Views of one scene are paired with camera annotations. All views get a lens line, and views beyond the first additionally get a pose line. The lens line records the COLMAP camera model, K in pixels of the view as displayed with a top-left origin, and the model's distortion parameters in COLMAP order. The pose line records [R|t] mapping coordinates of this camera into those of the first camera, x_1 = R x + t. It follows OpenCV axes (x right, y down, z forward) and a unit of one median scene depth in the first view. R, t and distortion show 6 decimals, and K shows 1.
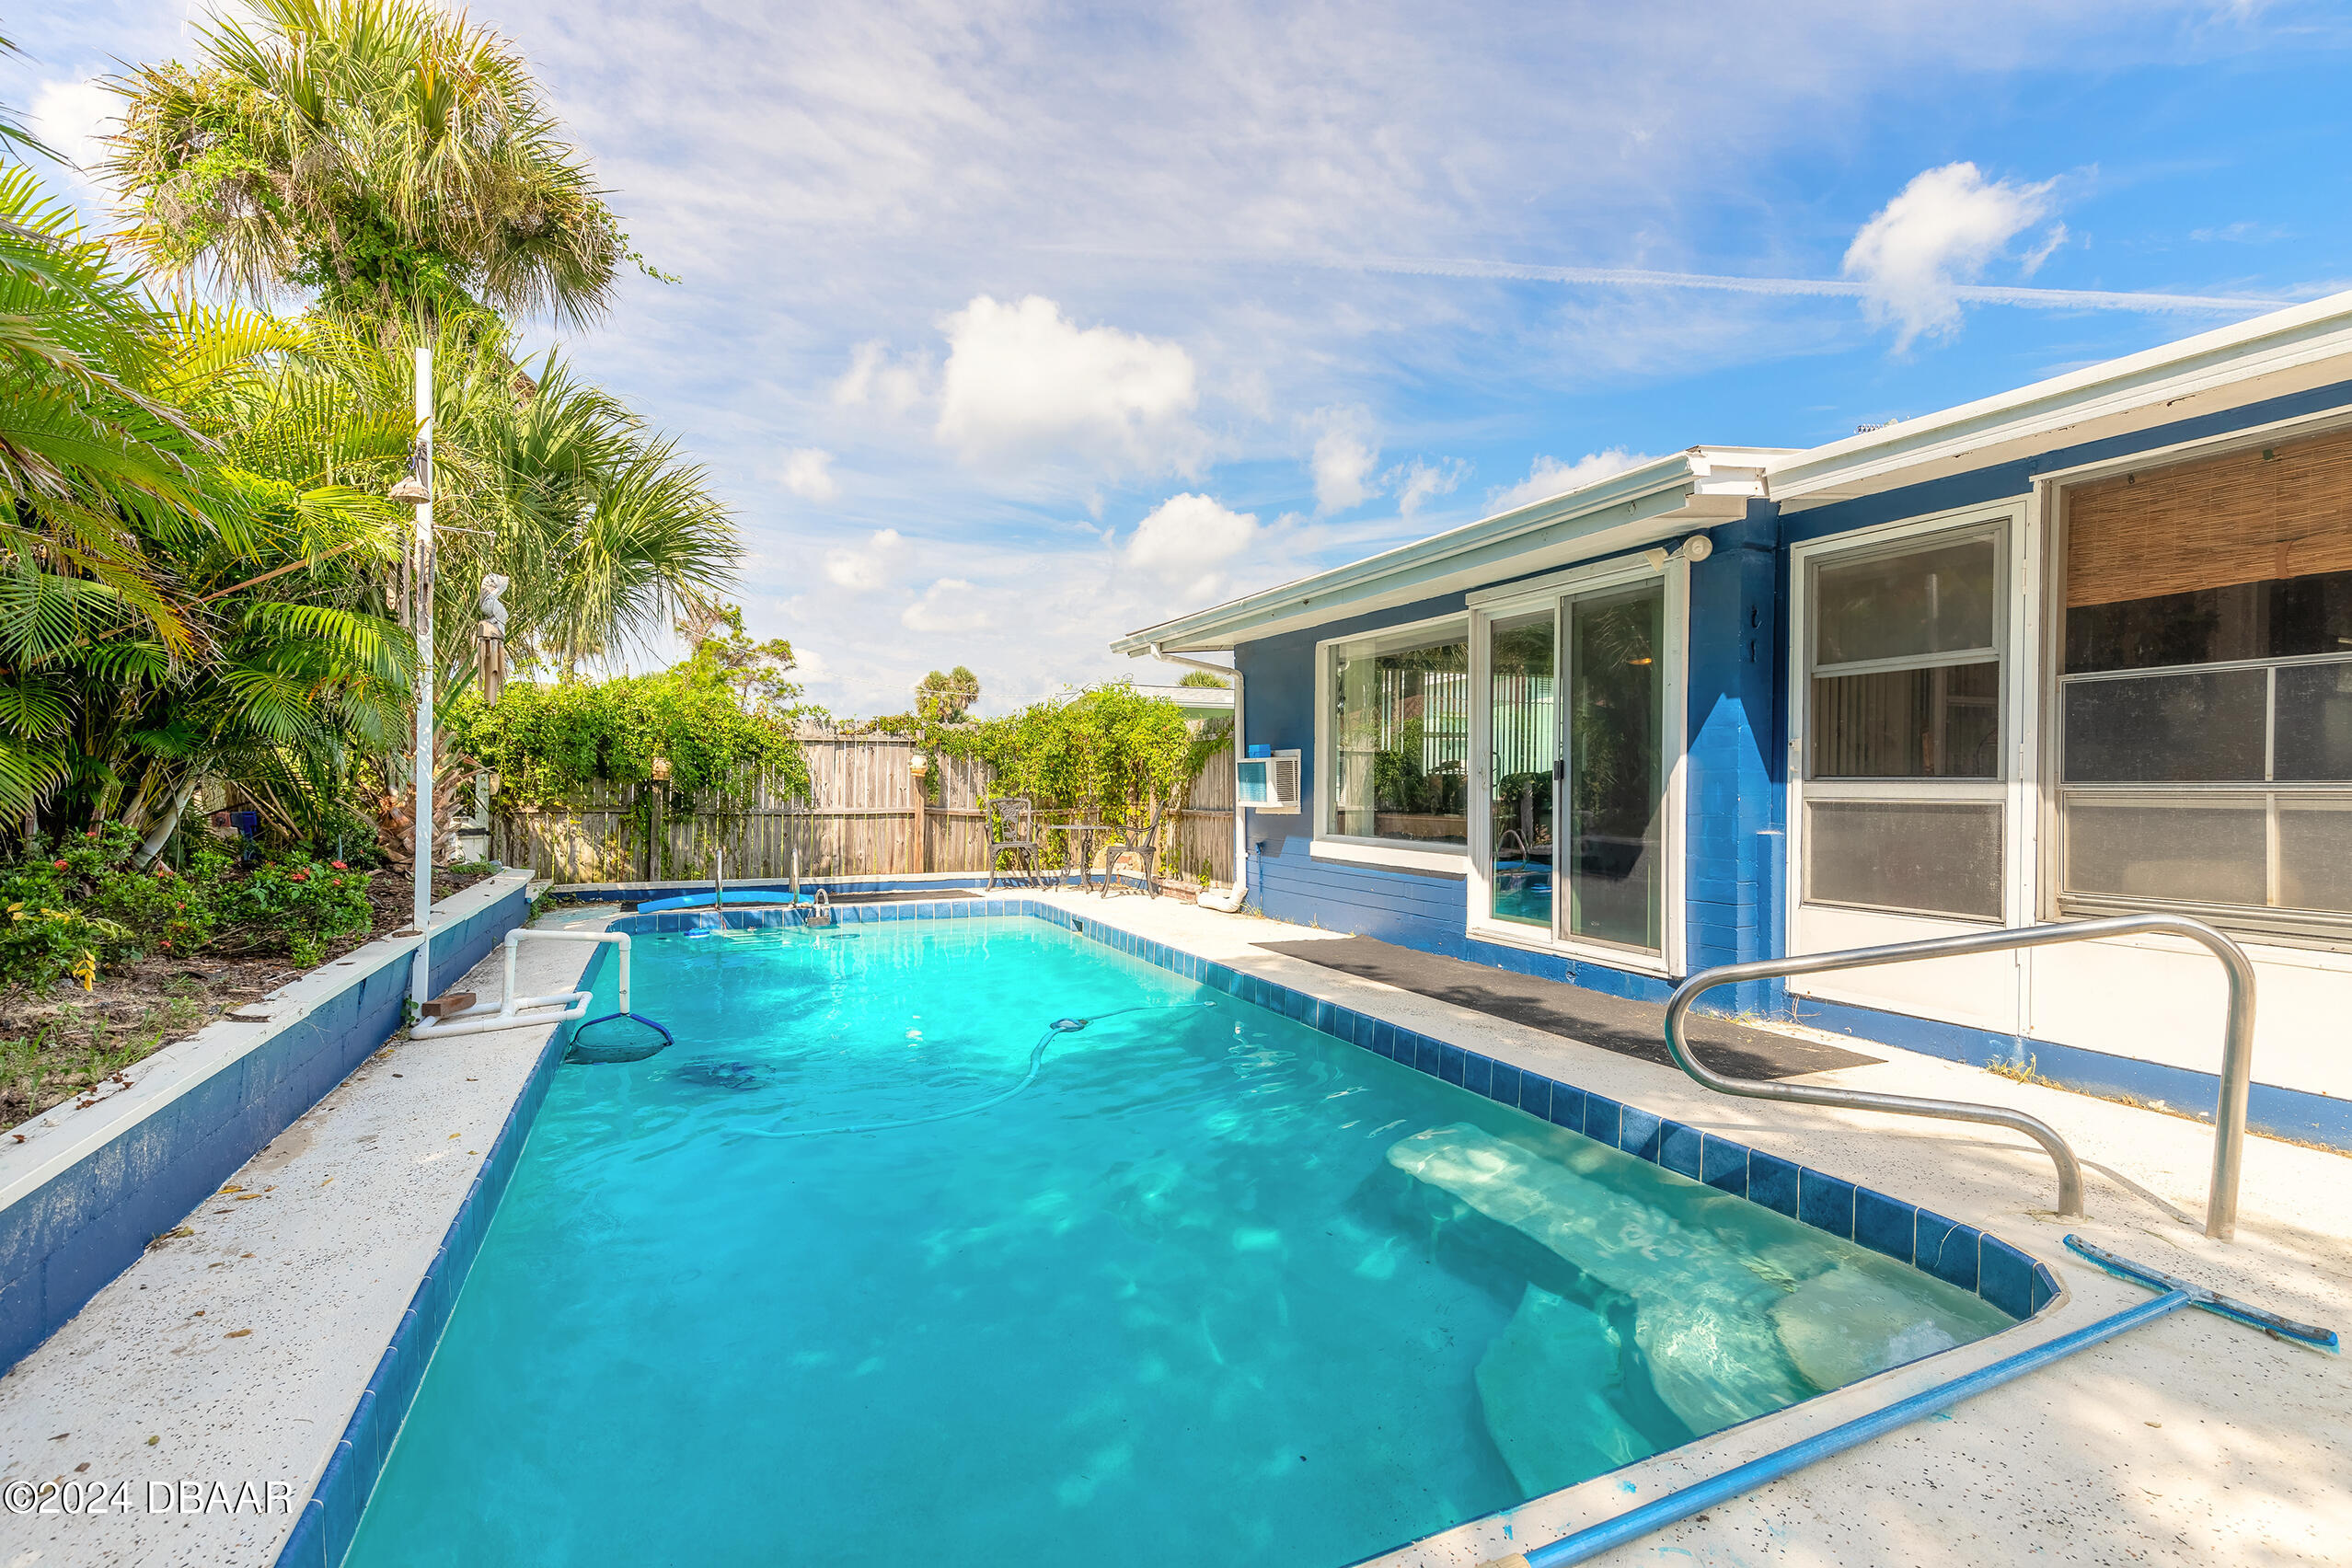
lens RADIAL K [[1065.5, 0, 1180.4], [0, 1065.5, 788.2], [0, 0, 1]] dist [0.001117, 0.000087]
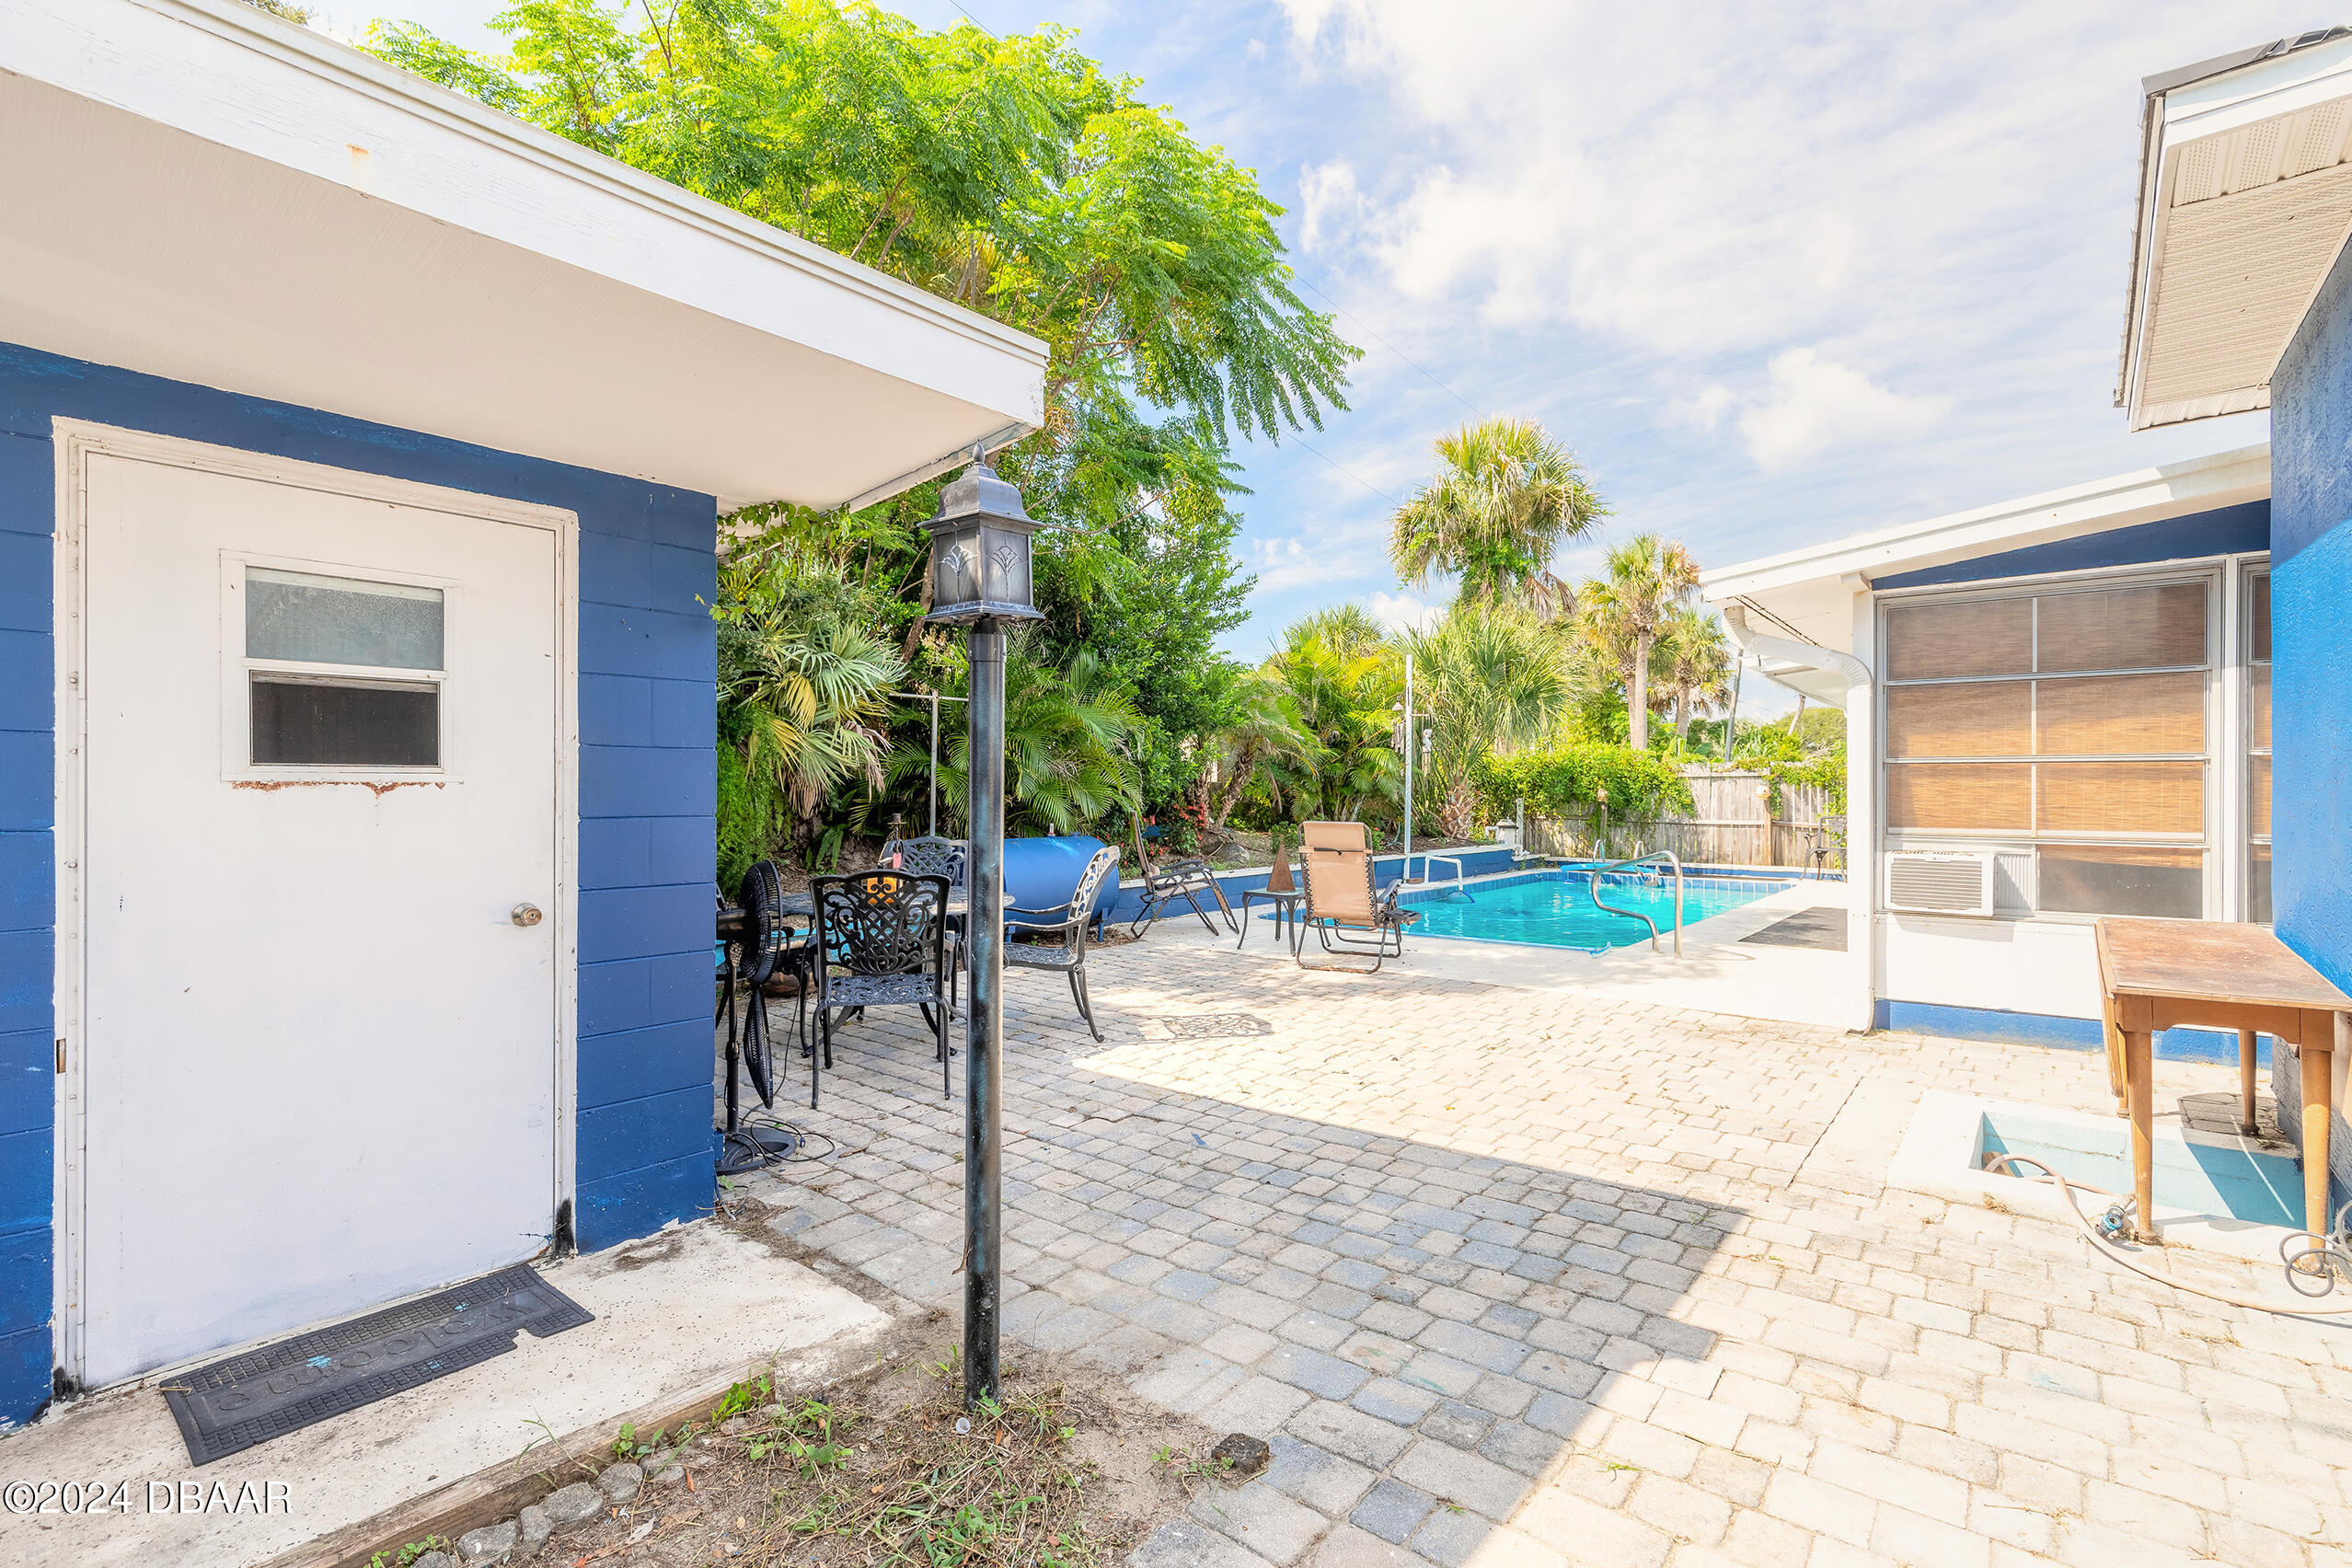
lens RADIAL K [[1065.5, 0, 1171.6], [0, 1065.5, 788.6], [0, 0, 1]] dist [0.001117, 0.000087]
pose [[0.434990, -0.004491, -0.900424, 0.730729], [-0.003927, 0.999969, -0.006885, -0.013275], [0.900427, 0.006531, 0.434959, -0.377012]]
